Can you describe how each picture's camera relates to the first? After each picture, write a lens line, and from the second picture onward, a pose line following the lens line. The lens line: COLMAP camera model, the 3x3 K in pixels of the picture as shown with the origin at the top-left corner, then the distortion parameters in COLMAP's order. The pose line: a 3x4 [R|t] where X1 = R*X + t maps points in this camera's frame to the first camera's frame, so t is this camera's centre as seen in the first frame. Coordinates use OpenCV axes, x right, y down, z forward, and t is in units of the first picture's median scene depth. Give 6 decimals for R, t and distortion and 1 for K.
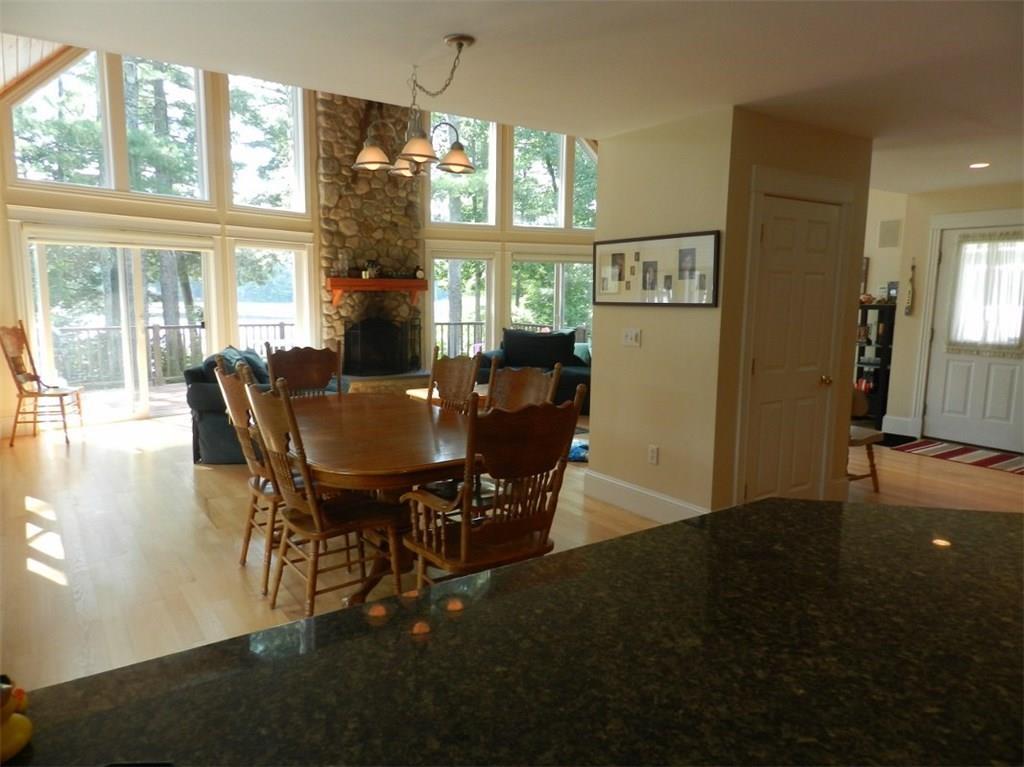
lens RADIAL K [[691.6, 0, 511.7], [0, 691.6, 383.3], [0, 0, 1]] dist [0.012824, -0.008935]
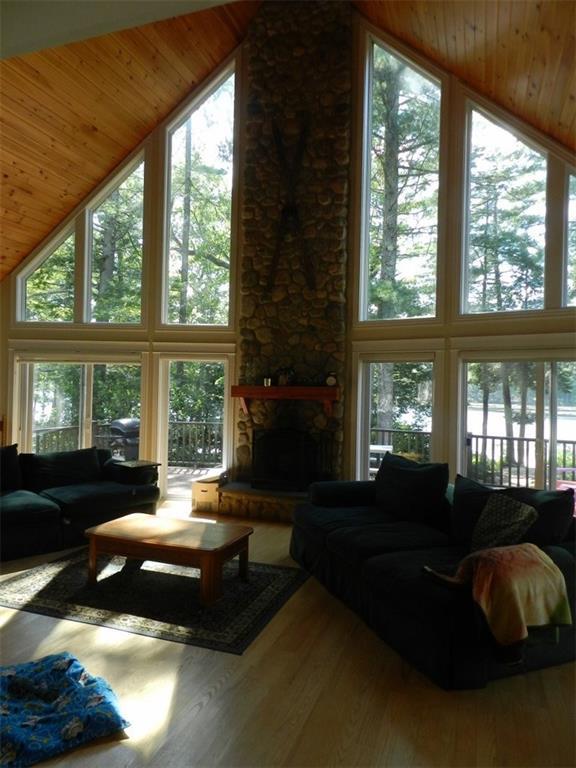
lens RADIAL K [[518.7, 0, 286.5], [0, 518.7, 382.6], [0, 0, 1]] dist [0.012824, -0.008935]
pose [[0.569285, -0.014969, -0.822004, 0.445814], [-0.124675, 0.986699, -0.104312, -0.094896], [0.812632, 0.161867, 0.559847, 0.696356]]
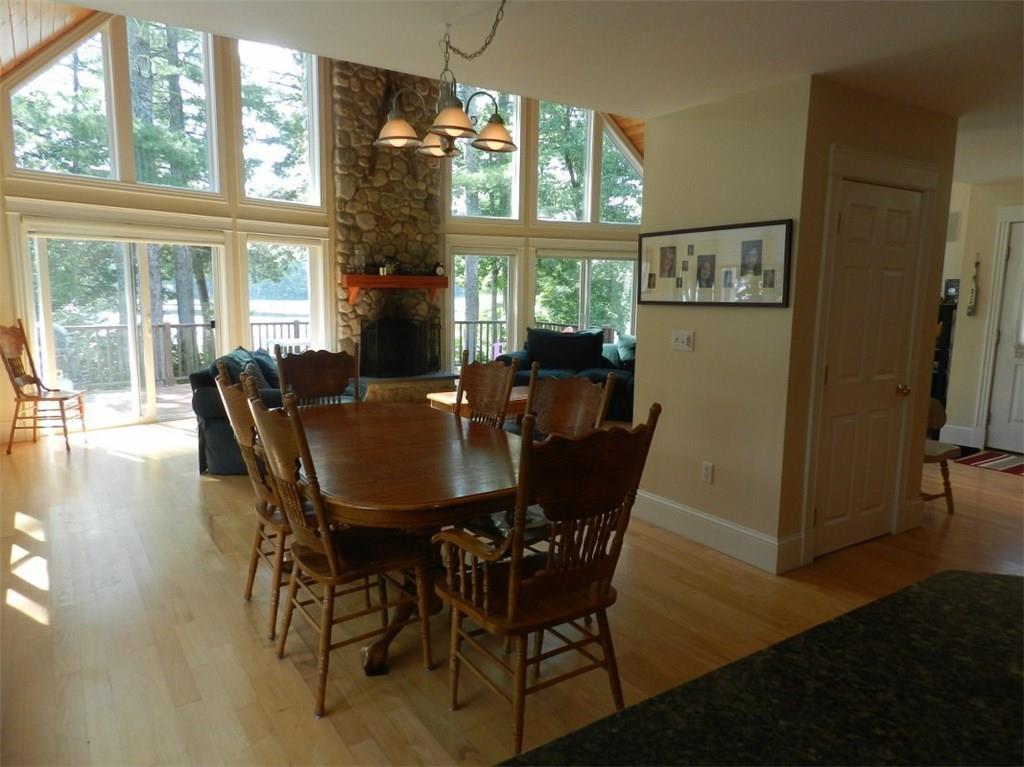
lens RADIAL K [[691.6, 0, 511.4], [0, 691.6, 384.3], [0, 0, 1]] dist [0.012824, -0.008935]
pose [[0.999782, 0.004393, -0.020409, -0.016810], [-0.004300, 0.999980, 0.004604, -0.007575], [0.020429, -0.004515, 0.999781, 0.058252]]
